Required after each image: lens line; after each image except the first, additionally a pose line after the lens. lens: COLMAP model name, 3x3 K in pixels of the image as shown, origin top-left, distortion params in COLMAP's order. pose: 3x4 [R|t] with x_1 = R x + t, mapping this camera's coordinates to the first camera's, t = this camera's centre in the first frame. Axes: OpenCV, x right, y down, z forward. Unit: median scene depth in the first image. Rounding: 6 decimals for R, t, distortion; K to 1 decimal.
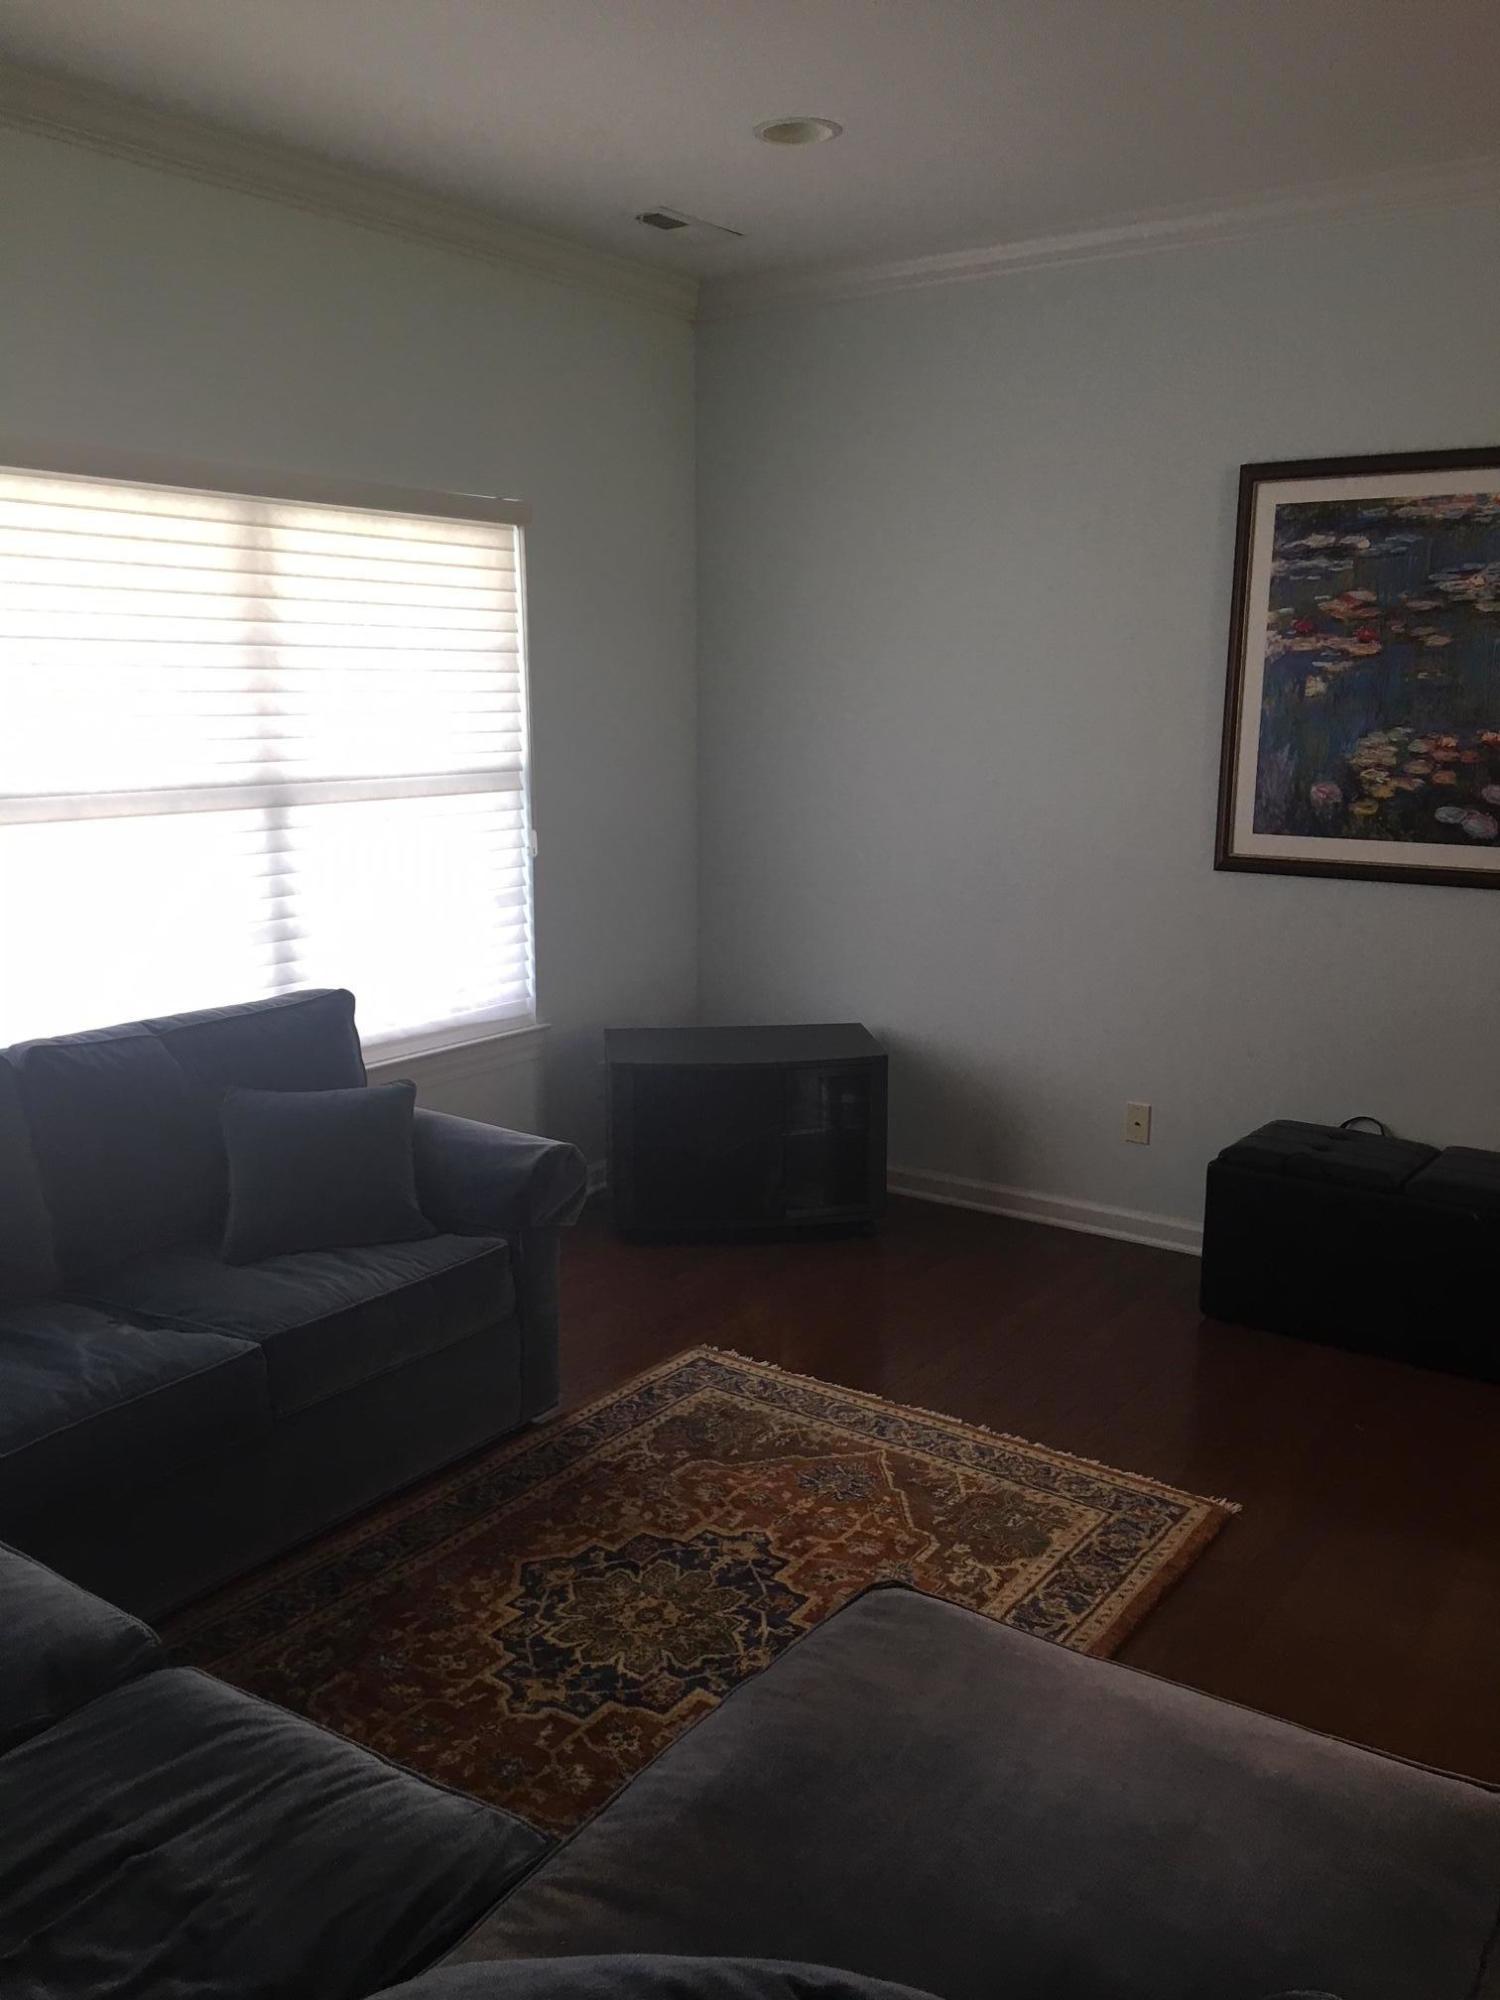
lens RADIAL K [[1681.1, 0, 750.0], [0, 1681.1, 1000.0], [0, 0, 1]] dist [0.129811, -0.184209]
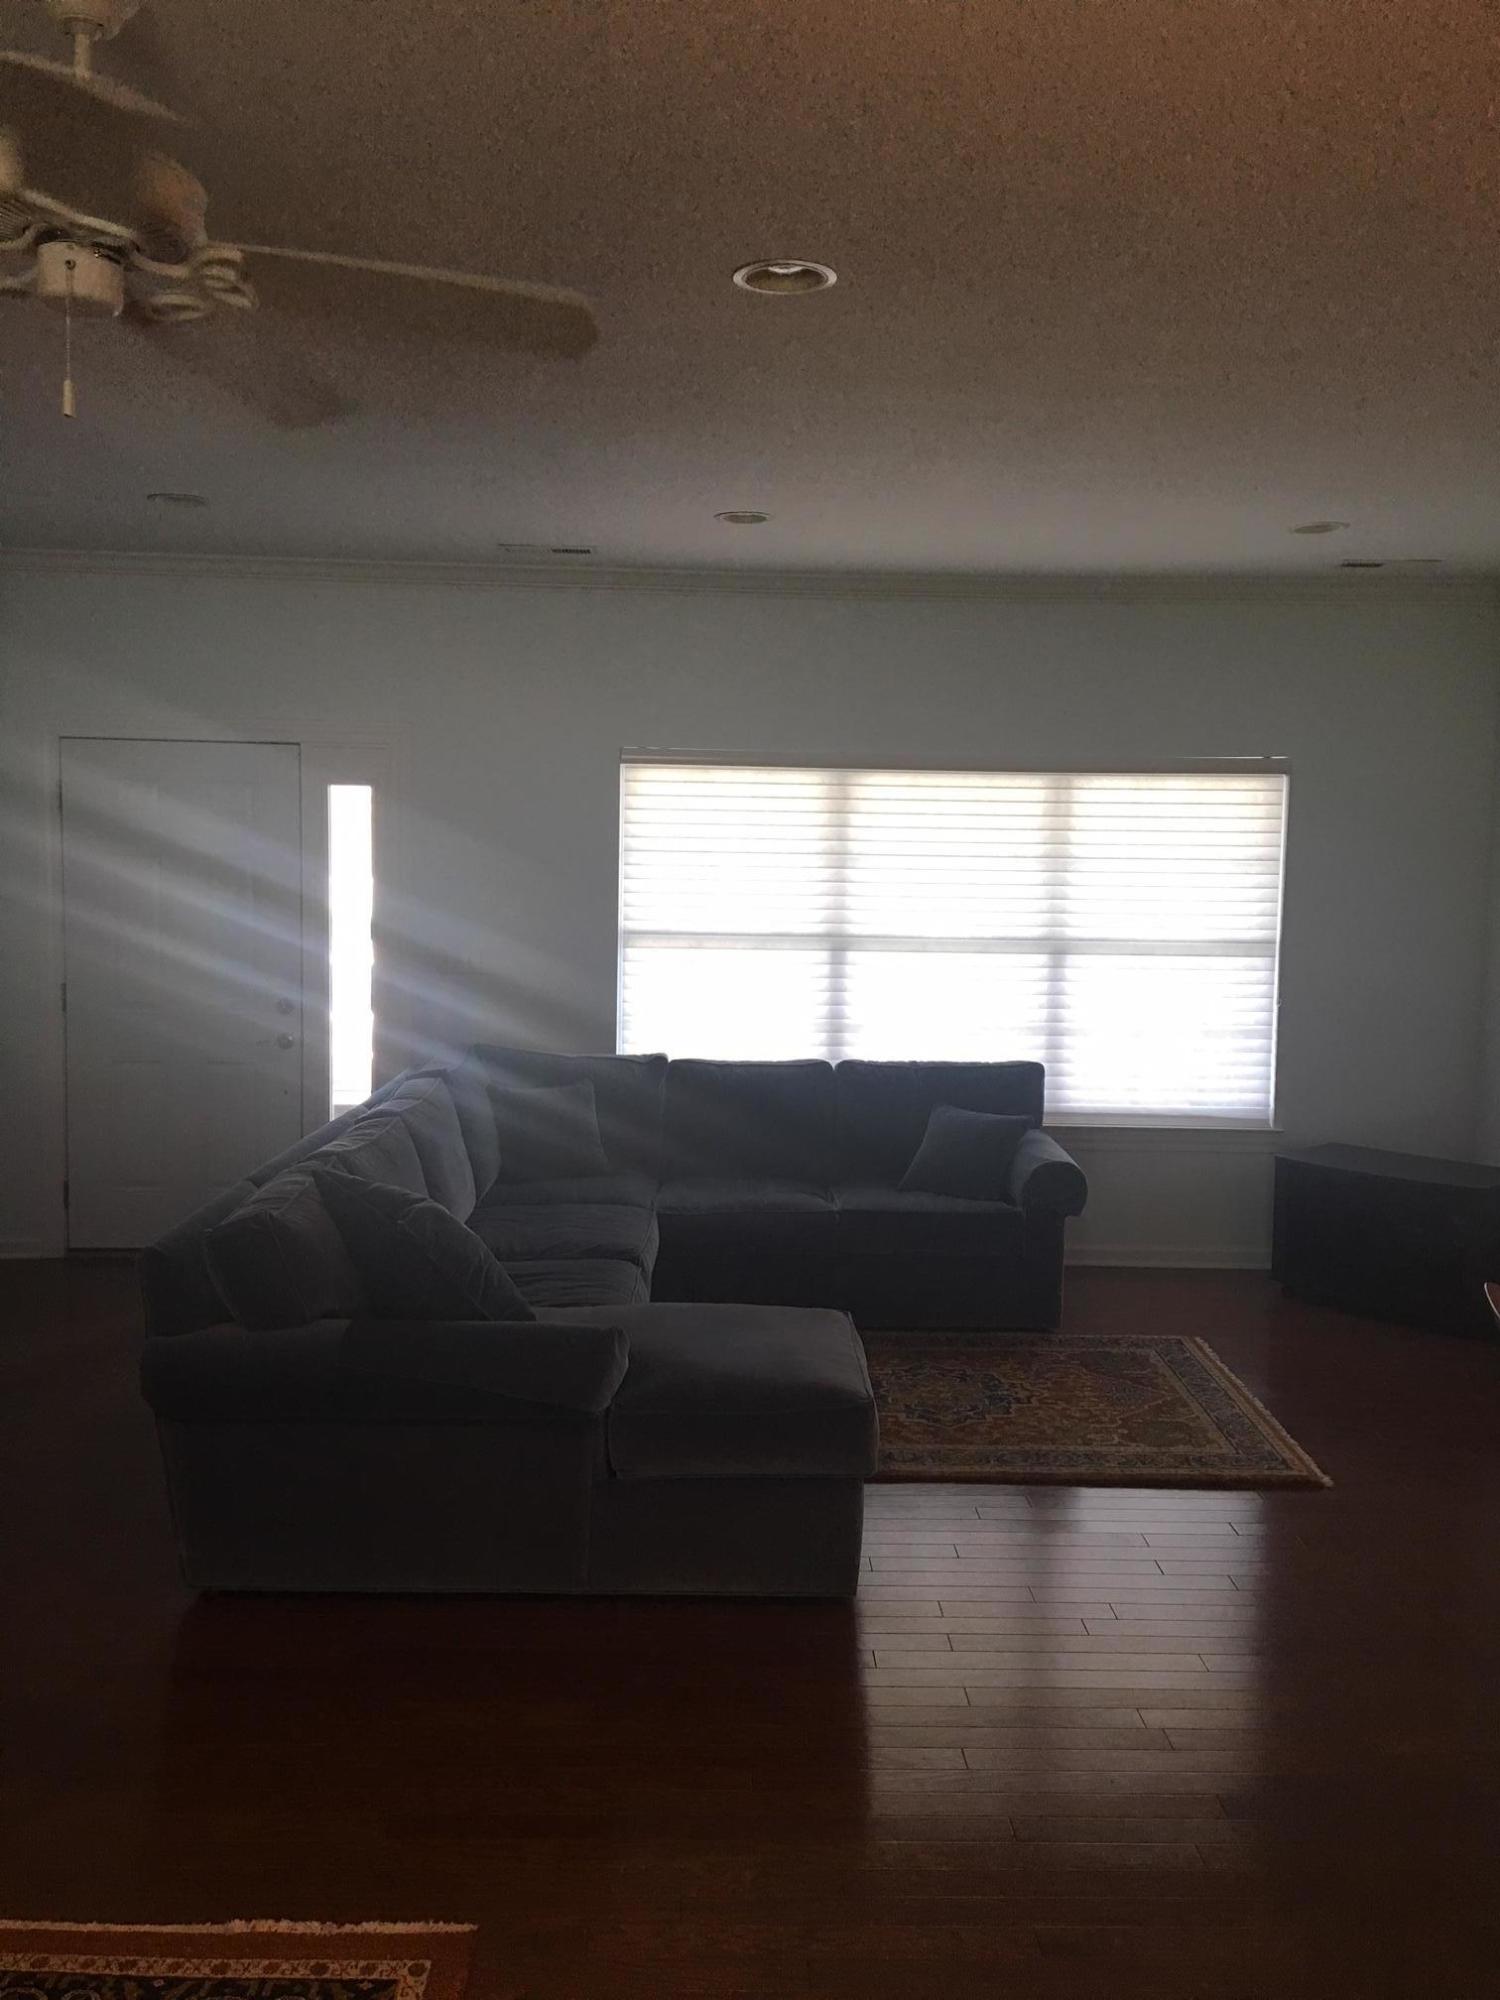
lens RADIAL K [[1681.1, 0, 750.0], [0, 1681.1, 1000.0], [0, 0, 1]] dist [0.129811, -0.184209]
pose [[0.596155, 0.085973, -0.798253, 0.876633], [-0.166111, 0.985945, -0.017868, 0.009135], [0.785498, 0.143251, 0.602057, -0.217684]]
